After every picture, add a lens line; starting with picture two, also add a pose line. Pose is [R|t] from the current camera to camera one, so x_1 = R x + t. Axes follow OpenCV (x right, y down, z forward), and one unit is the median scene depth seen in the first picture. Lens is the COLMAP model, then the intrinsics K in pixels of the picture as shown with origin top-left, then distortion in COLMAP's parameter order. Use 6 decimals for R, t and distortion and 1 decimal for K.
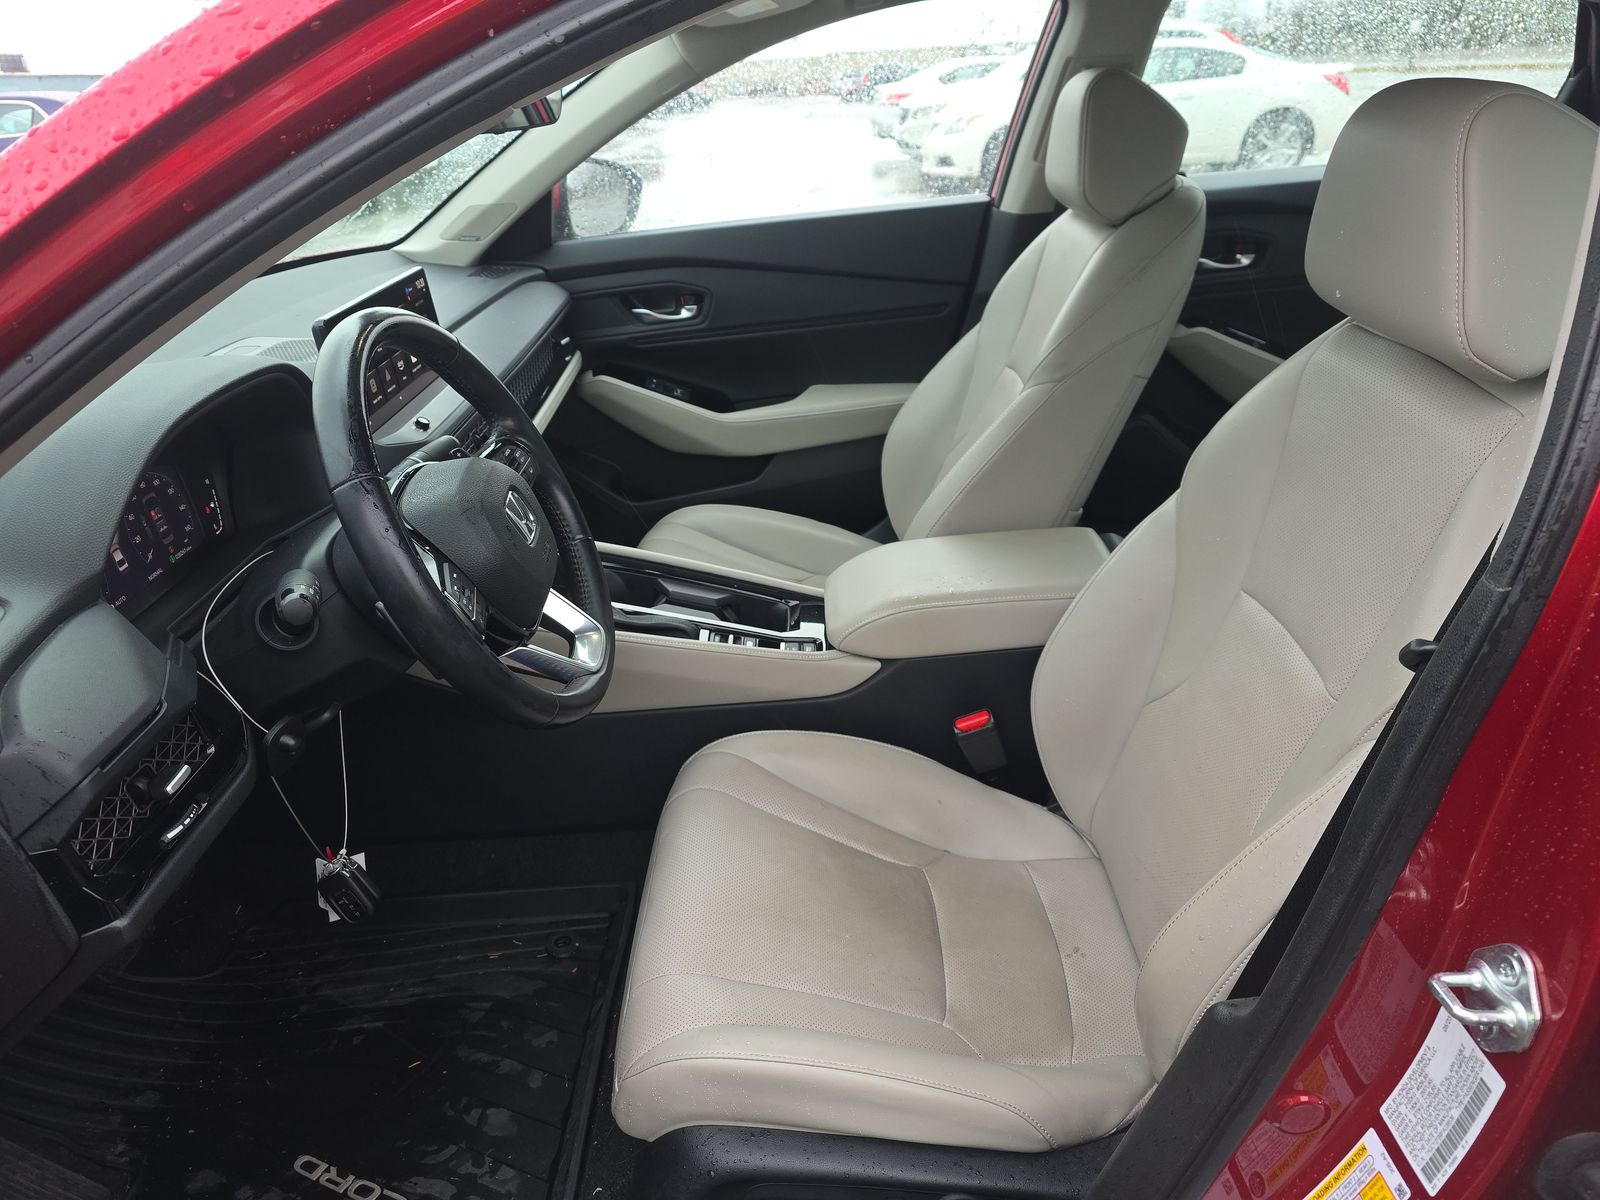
lens RADIAL K [[1093.0, 0, 800.0], [0, 1093.0, 600.0], [0, 0, 1]] dist [0.065919, -0.058269]
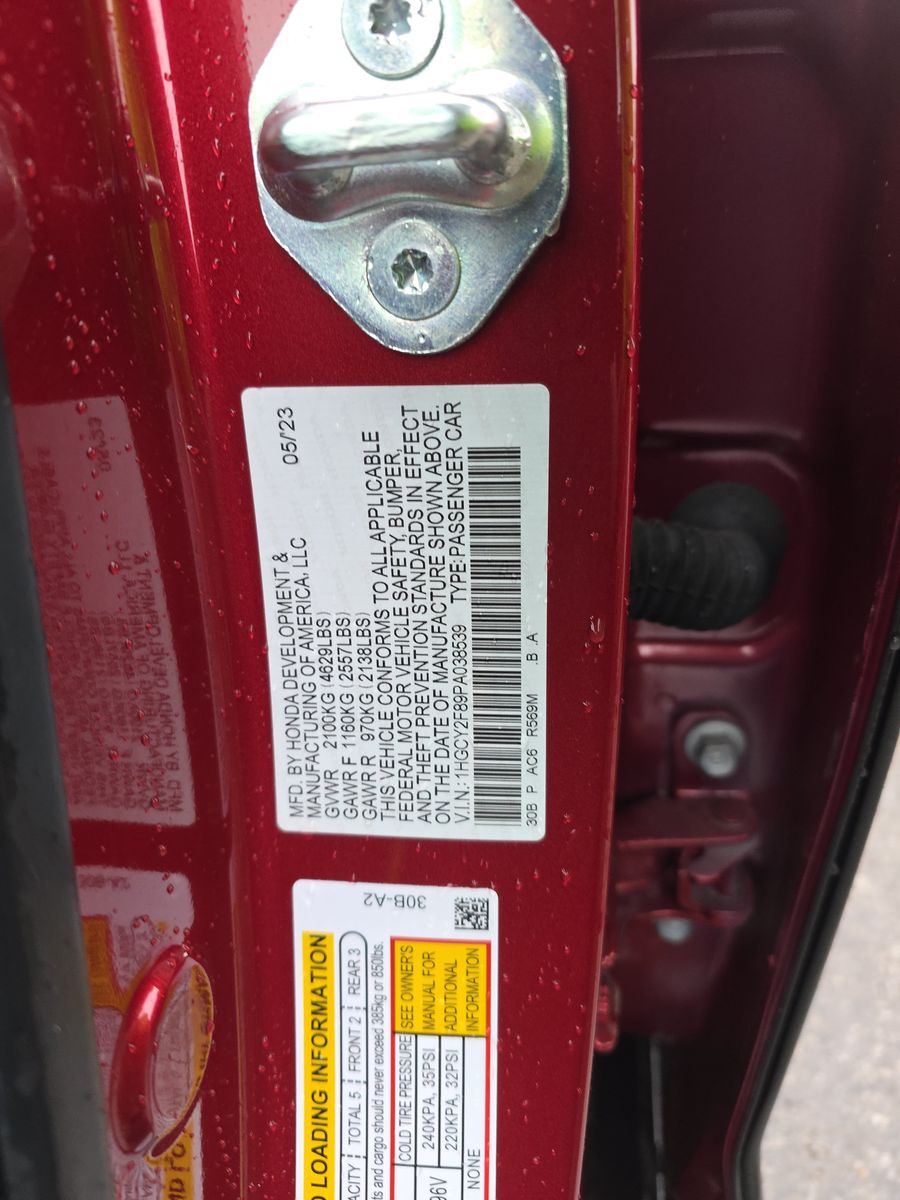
lens RADIAL K [[819.7, 0, 450.0], [0, 819.7, 600.0], [0, 0, 1]] dist [0.065919, -0.058269]
pose [[0.156842, -0.460899, 0.873483, 0.348482], [0.484969, 0.806397, 0.338420, 0.352197], [-0.860352, 0.370534, 0.349998, 0.869185]]
